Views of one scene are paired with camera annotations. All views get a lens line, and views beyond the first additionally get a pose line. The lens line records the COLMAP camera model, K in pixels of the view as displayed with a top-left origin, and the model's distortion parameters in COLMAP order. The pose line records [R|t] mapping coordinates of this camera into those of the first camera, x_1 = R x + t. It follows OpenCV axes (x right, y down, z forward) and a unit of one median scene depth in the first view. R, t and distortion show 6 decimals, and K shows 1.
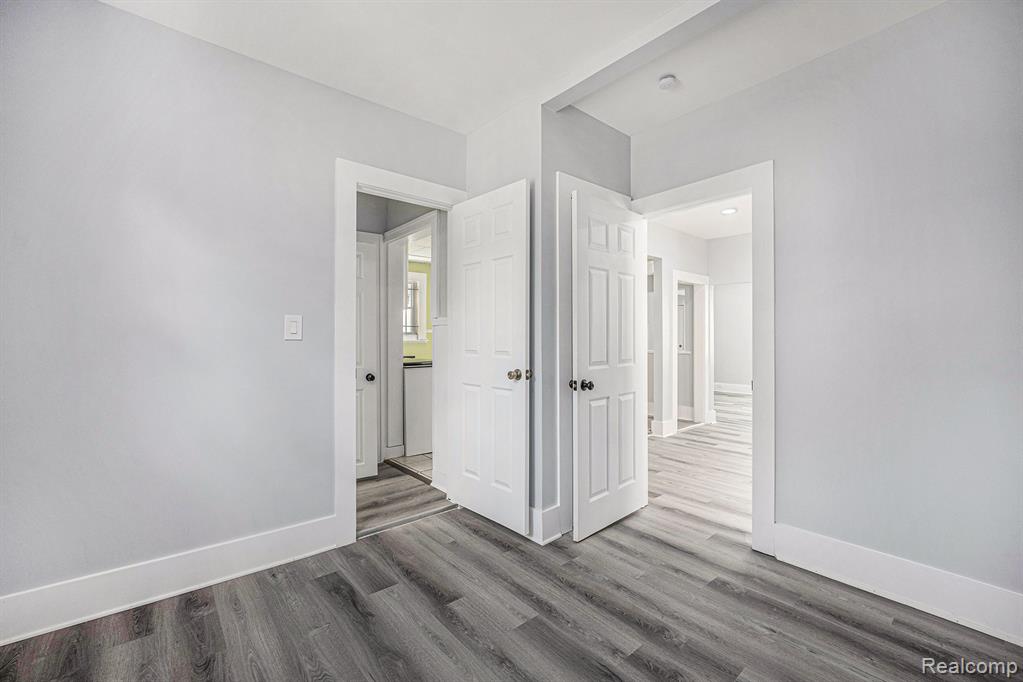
lens RADIAL K [[434.6, 0, 509.2], [0, 434.6, 344.3], [0, 0, 1]] dist [-0.004342, -0.000279]
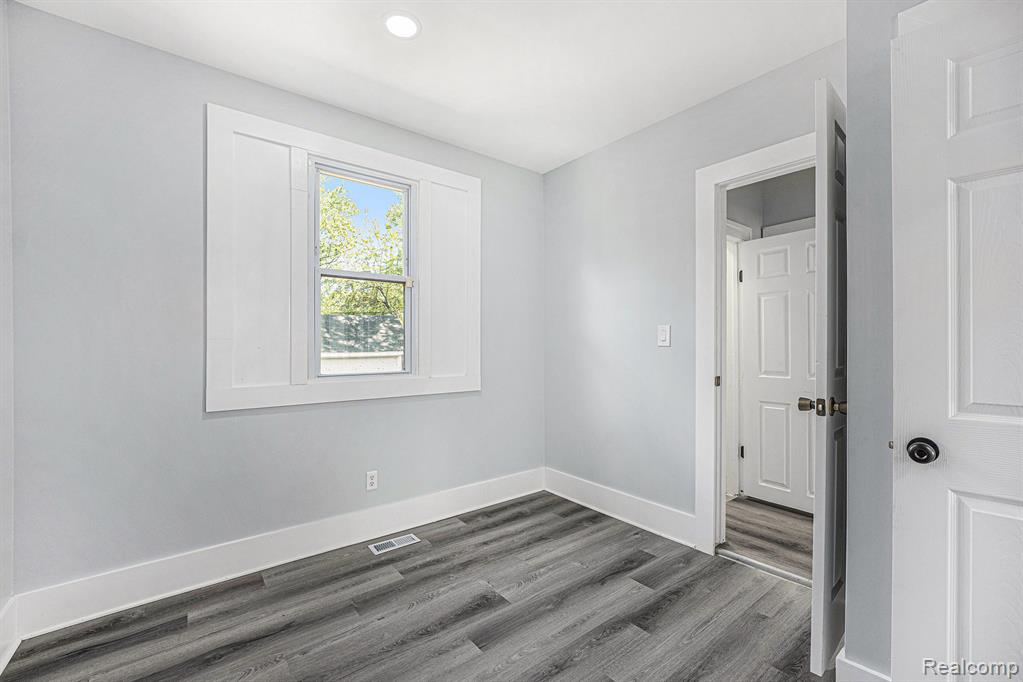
lens RADIAL K [[434.6, 0, 508.9], [0, 434.6, 340.0], [0, 0, 1]] dist [-0.004342, -0.000279]
pose [[-0.024521, -0.005690, -0.999683, 0.720403], [-0.007378, 0.999958, -0.005510, -0.018473], [0.999672, 0.007240, -0.024562, 0.649575]]
